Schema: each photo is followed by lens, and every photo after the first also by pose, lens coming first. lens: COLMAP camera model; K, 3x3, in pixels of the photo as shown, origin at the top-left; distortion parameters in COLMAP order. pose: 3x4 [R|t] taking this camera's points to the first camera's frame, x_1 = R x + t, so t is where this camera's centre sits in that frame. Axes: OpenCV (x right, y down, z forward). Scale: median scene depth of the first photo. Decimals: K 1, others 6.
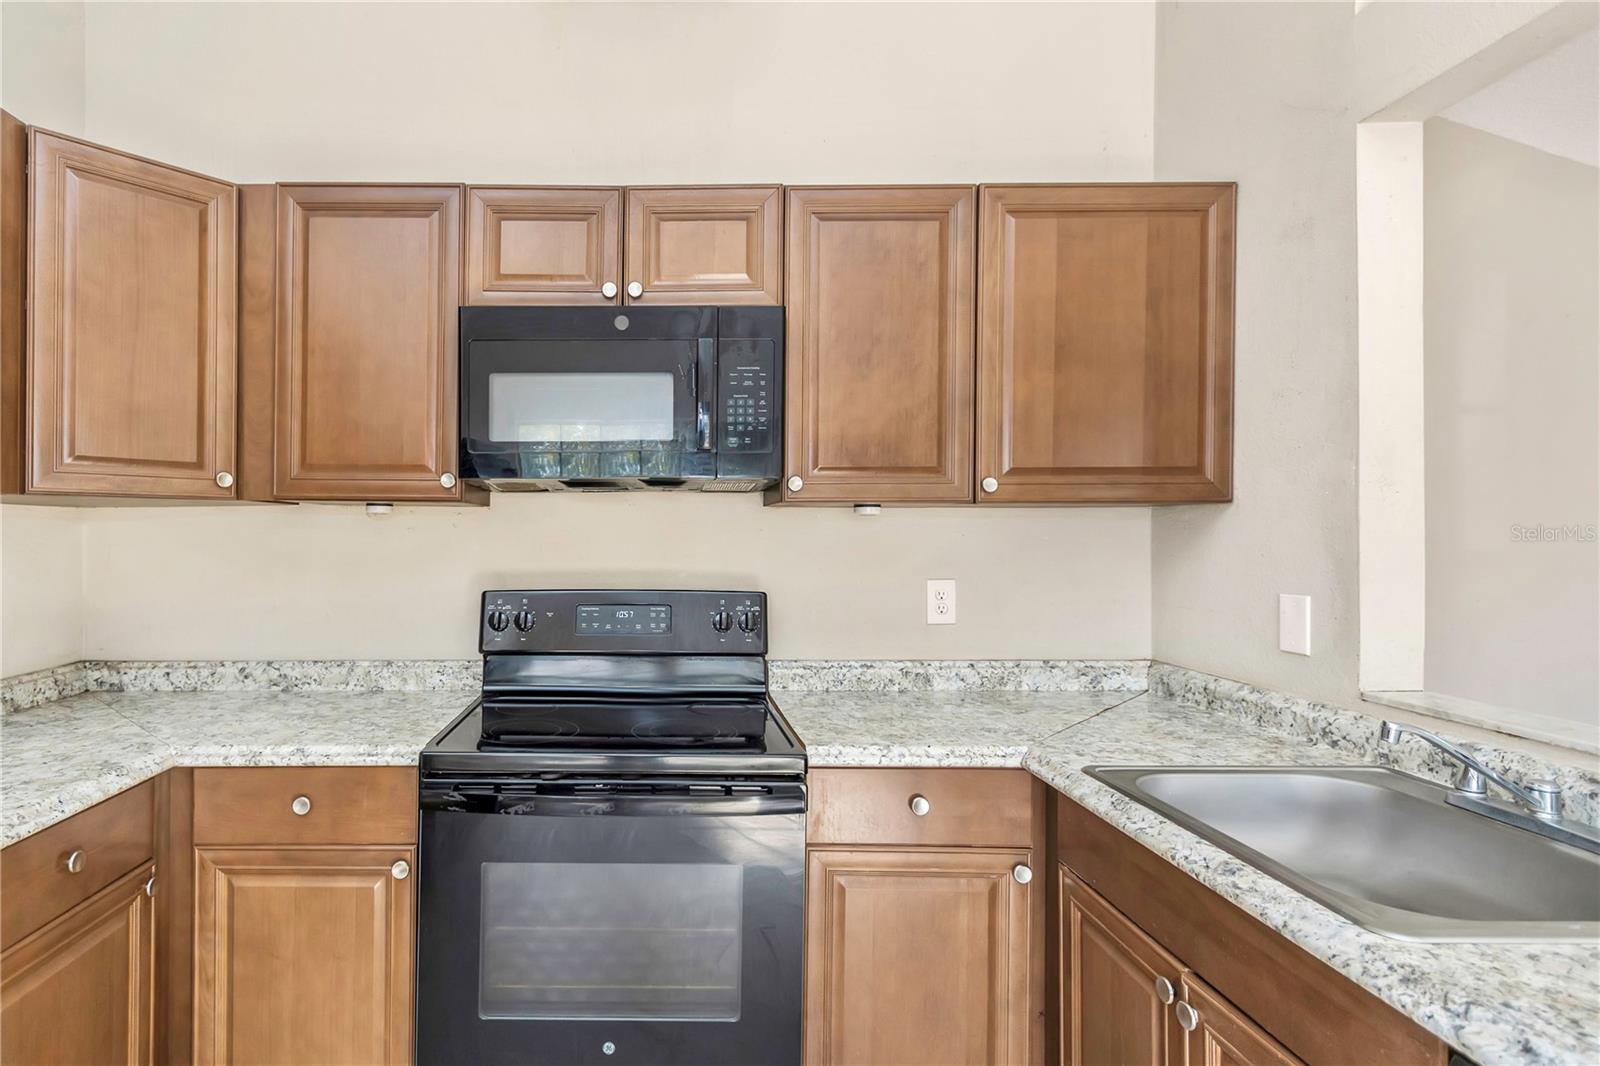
lens RADIAL K [[940.8, 0, 798.0], [0, 940.8, 538.1], [0, 0, 1]] dist [0.009594, -0.000433]
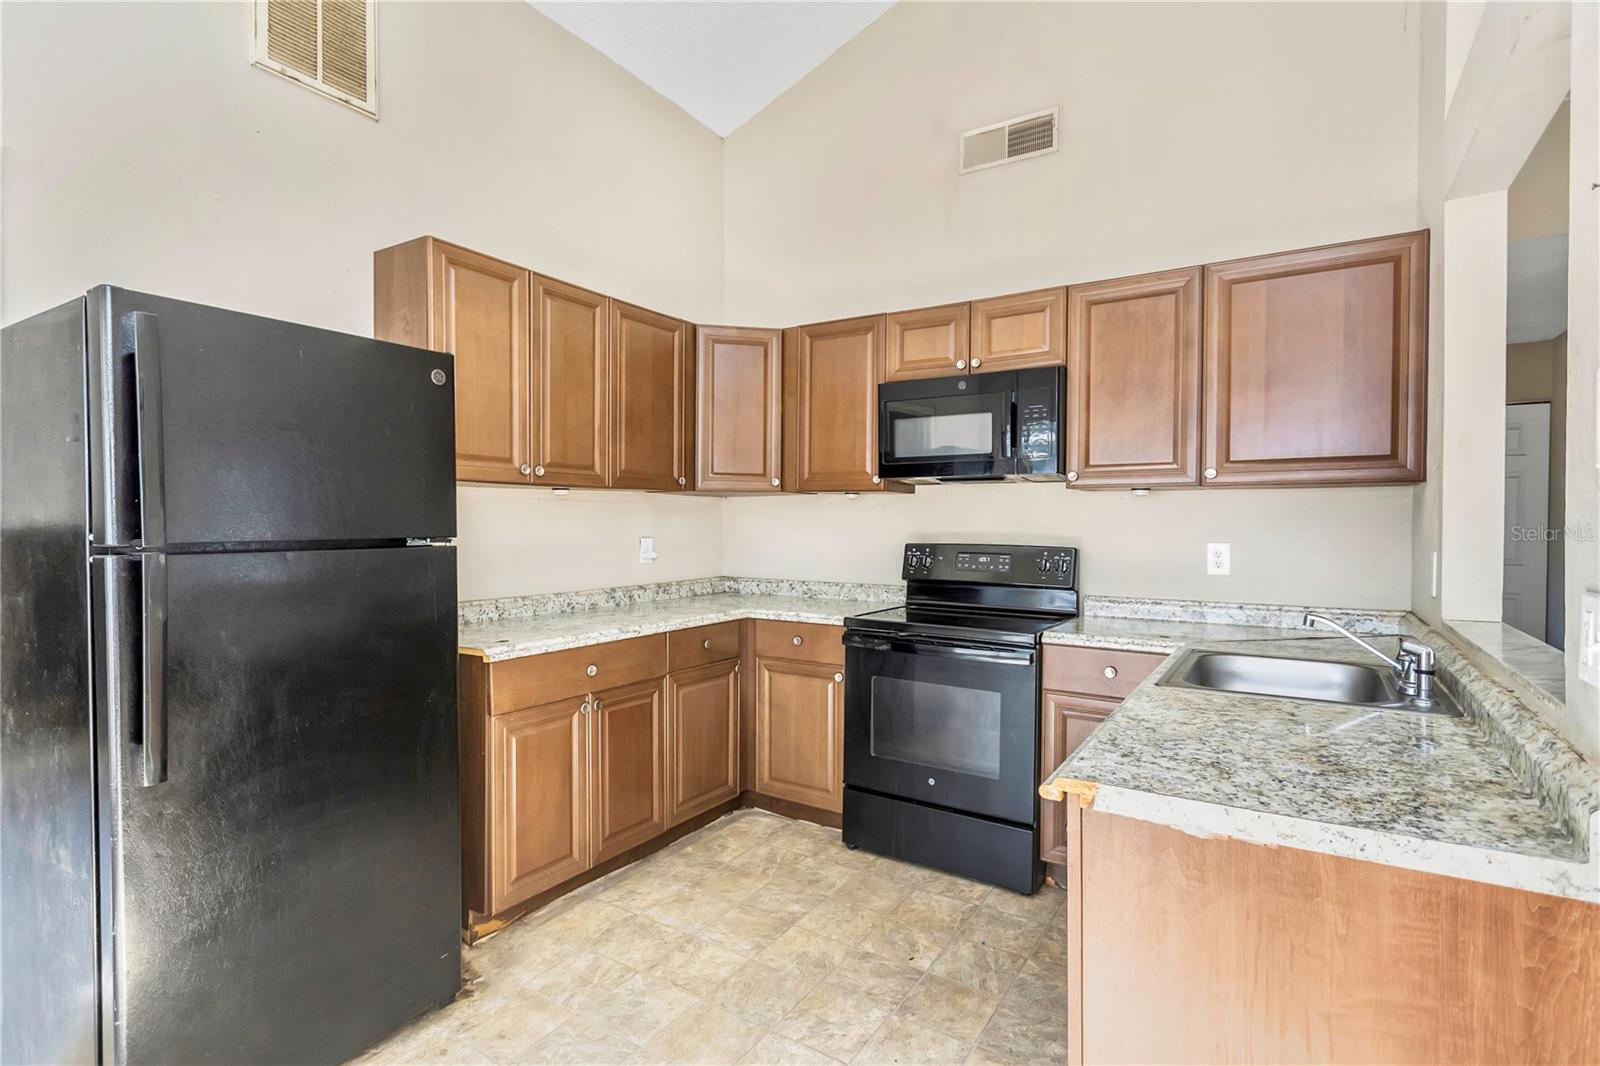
lens RADIAL K [[778.0, 0, 800.0], [0, 778.0, 533.0], [0, 0, 1]] dist [0.003262, 0.000488]
pose [[0.839952, 0.012471, -0.542518, 0.317705], [-0.002510, 0.999814, 0.019097, 0.012931], [0.542656, -0.014679, 0.839827, -0.334385]]
